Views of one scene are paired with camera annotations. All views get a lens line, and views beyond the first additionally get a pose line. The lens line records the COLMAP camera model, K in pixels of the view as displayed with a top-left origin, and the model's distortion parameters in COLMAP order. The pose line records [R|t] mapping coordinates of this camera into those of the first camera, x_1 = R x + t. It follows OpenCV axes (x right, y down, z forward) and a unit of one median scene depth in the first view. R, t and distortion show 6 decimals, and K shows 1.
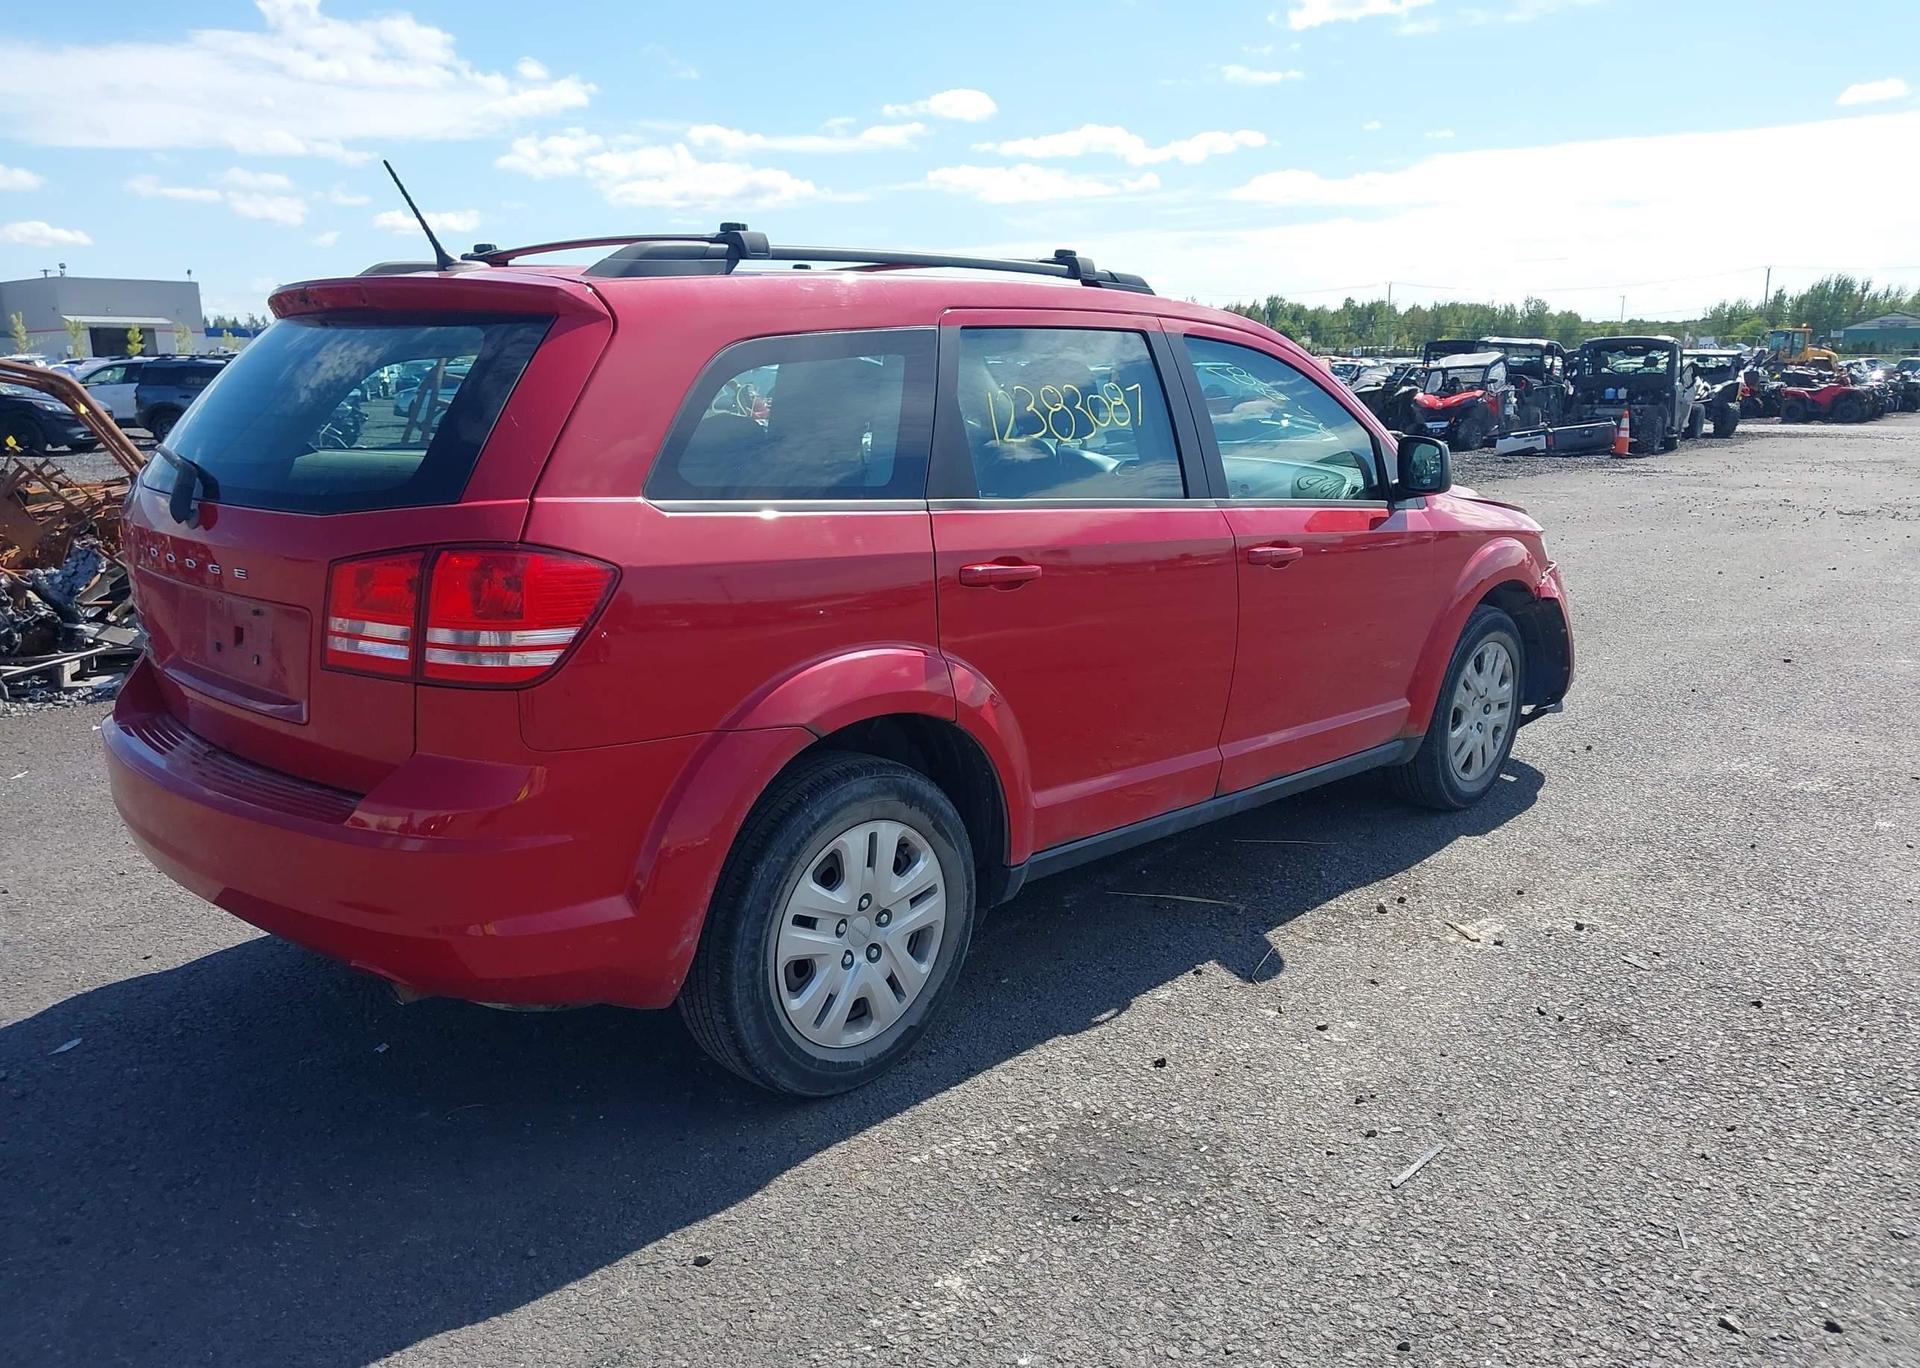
lens RADIAL K [[1459.6, 0, 889.6], [0, 1459.6, 666.6], [0, 0, 1]] dist [0.019972, -0.024396]
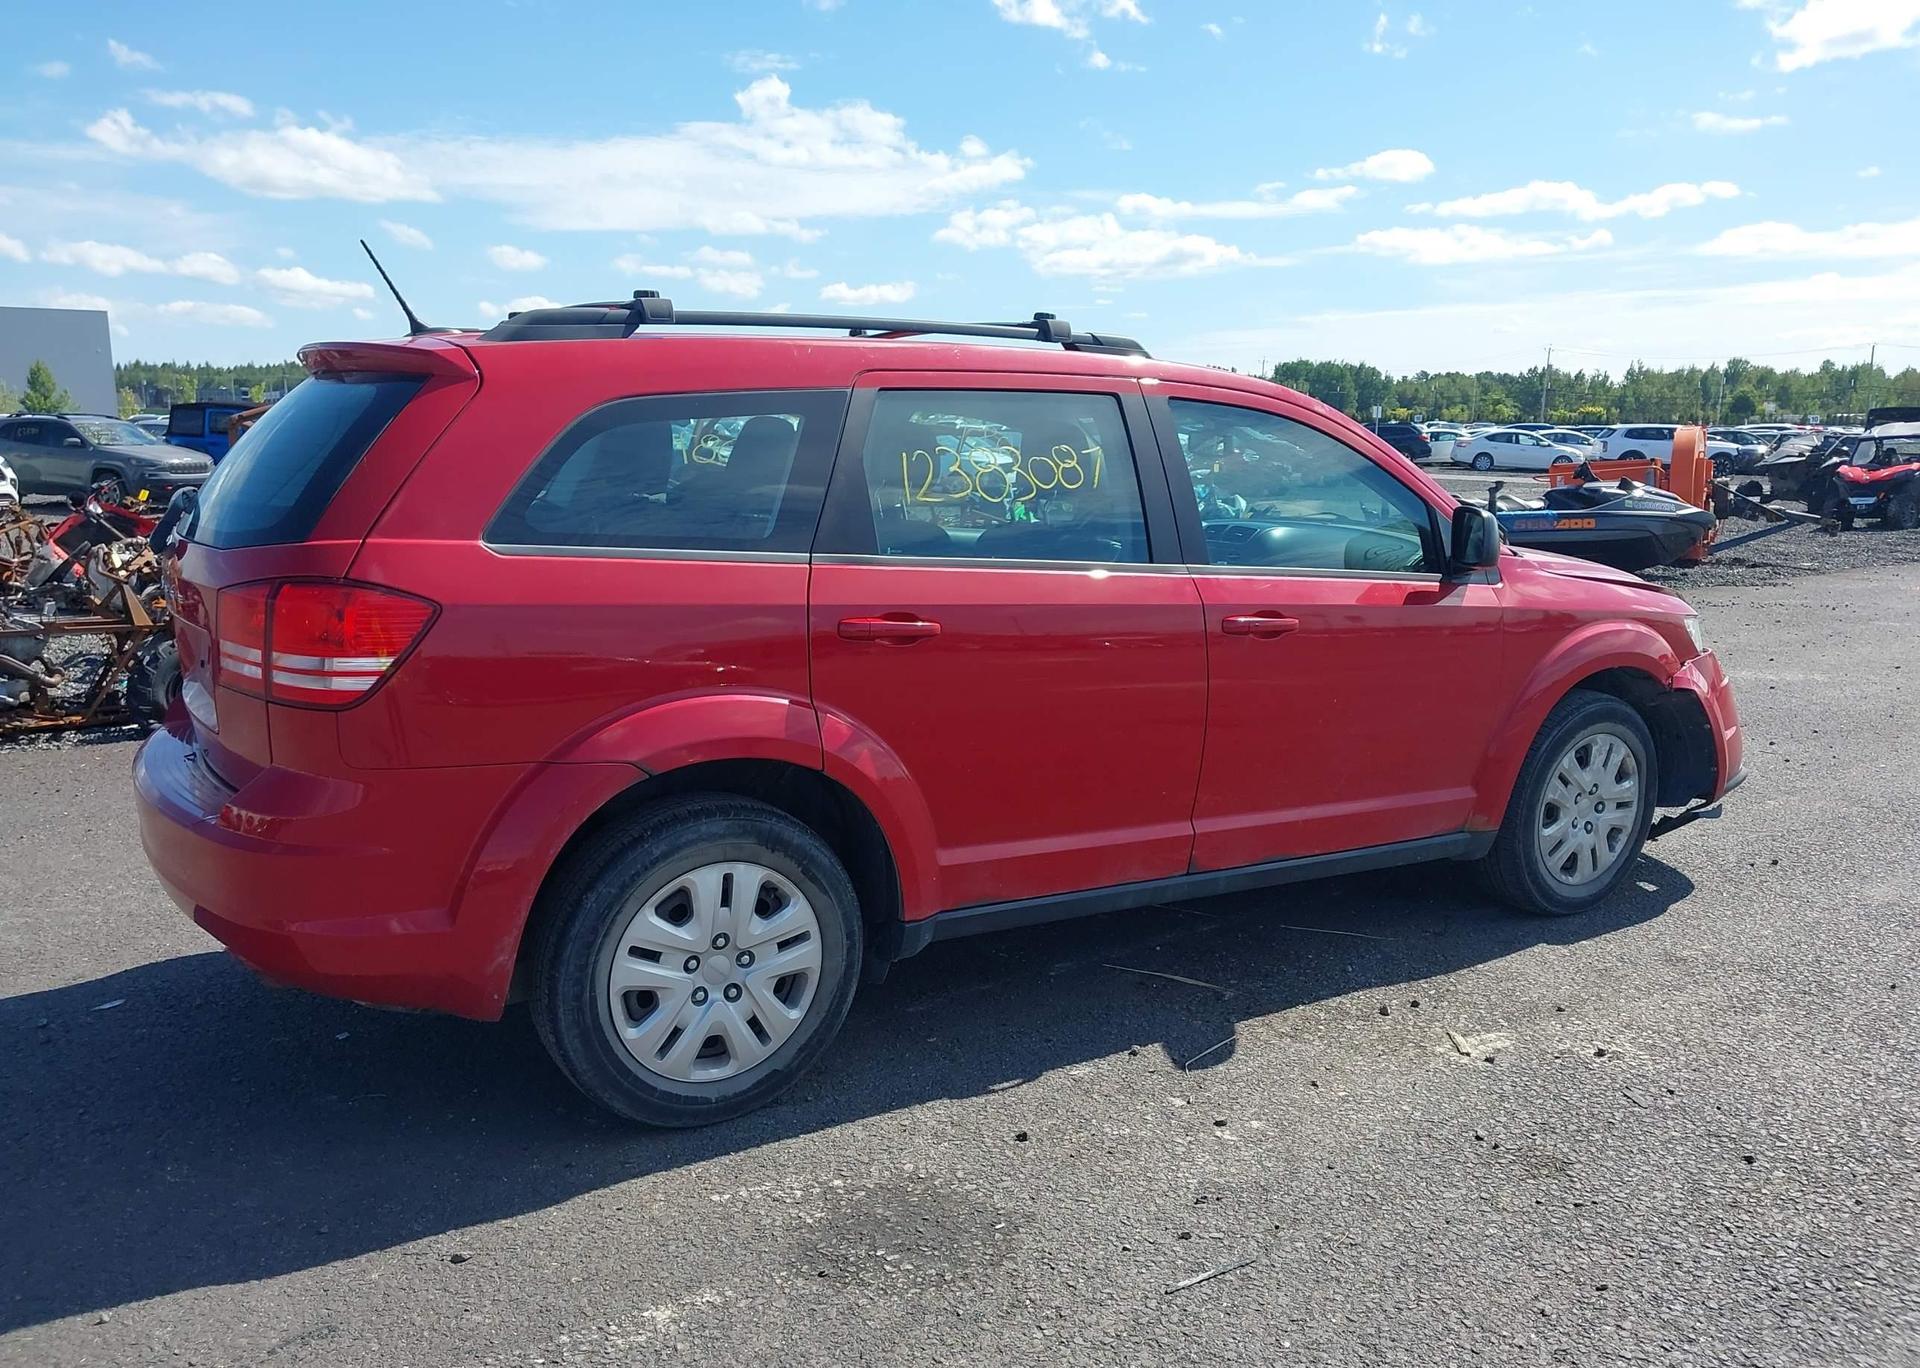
lens RADIAL K [[1459.6, 0, 946.5], [0, 1459.6, 666.6], [0, 0, 1]] dist [0.019972, -0.024396]
pose [[0.969210, 0.047389, -0.241633, 0.304966], [-0.057532, 0.997727, -0.035092, -0.003809], [0.239421, 0.047913, 0.969733, 0.024409]]
